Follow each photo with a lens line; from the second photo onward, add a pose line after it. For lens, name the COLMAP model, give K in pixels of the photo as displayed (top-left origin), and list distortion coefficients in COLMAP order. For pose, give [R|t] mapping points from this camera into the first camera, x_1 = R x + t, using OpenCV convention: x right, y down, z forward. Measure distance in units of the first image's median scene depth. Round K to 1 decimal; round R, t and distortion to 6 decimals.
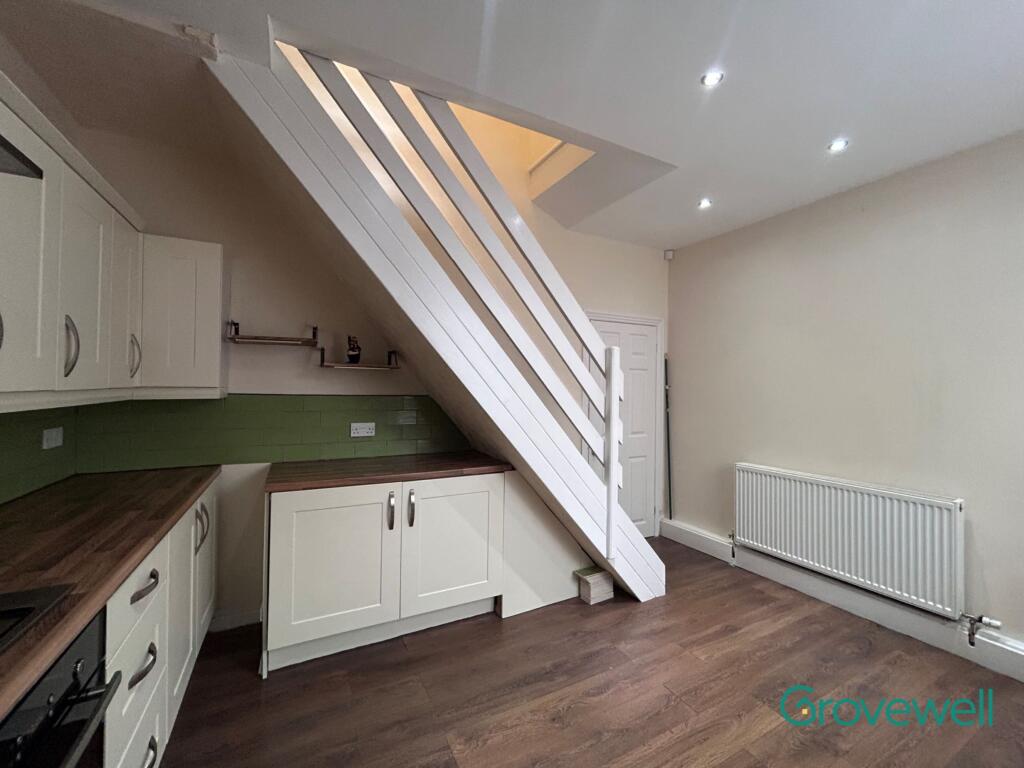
lens RADIAL K [[415.0, 0, 511.6], [0, 415.0, 381.9], [0, 0, 1]] dist [-0.001942, -0.000092]
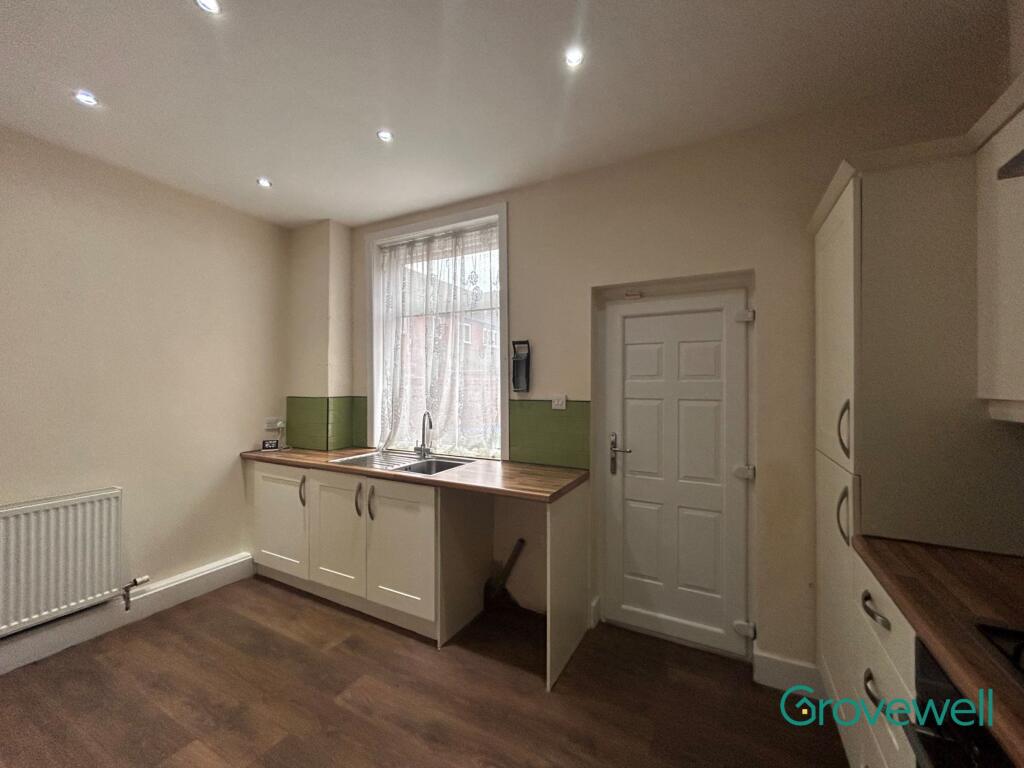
lens RADIAL K [[415.0, 0, 511.6], [0, 415.0, 381.9], [0, 0, 1]] dist [-0.001942, -0.000092]
pose [[-0.563762, -0.006966, 0.825908, -0.339060], [-0.018881, 0.999812, -0.004456, -0.006167], [-0.825721, -0.018106, -0.563788, 0.625785]]
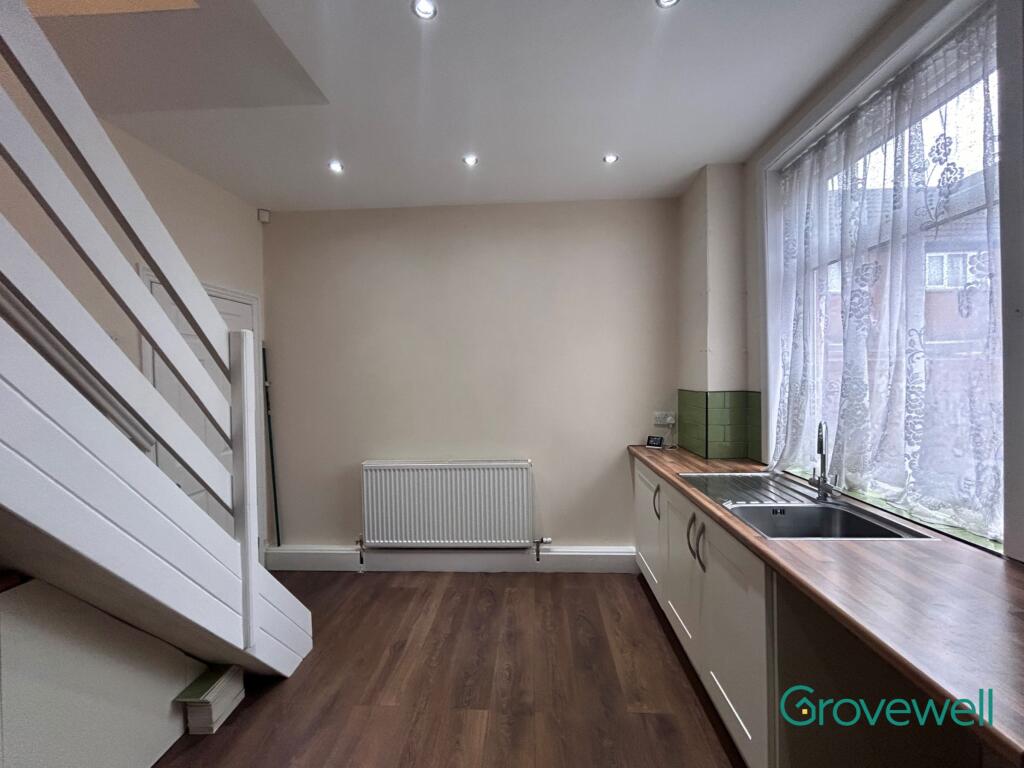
lens RADIAL K [[415.0, 0, 511.6], [0, 415.0, 381.9], [0, 0, 1]] dist [-0.001942, -0.000092]
pose [[0.512339, -0.034764, 0.858080, -0.100326], [0.012346, 0.999375, 0.033117, -0.016823], [-0.858695, -0.006373, 0.512448, 0.285460]]
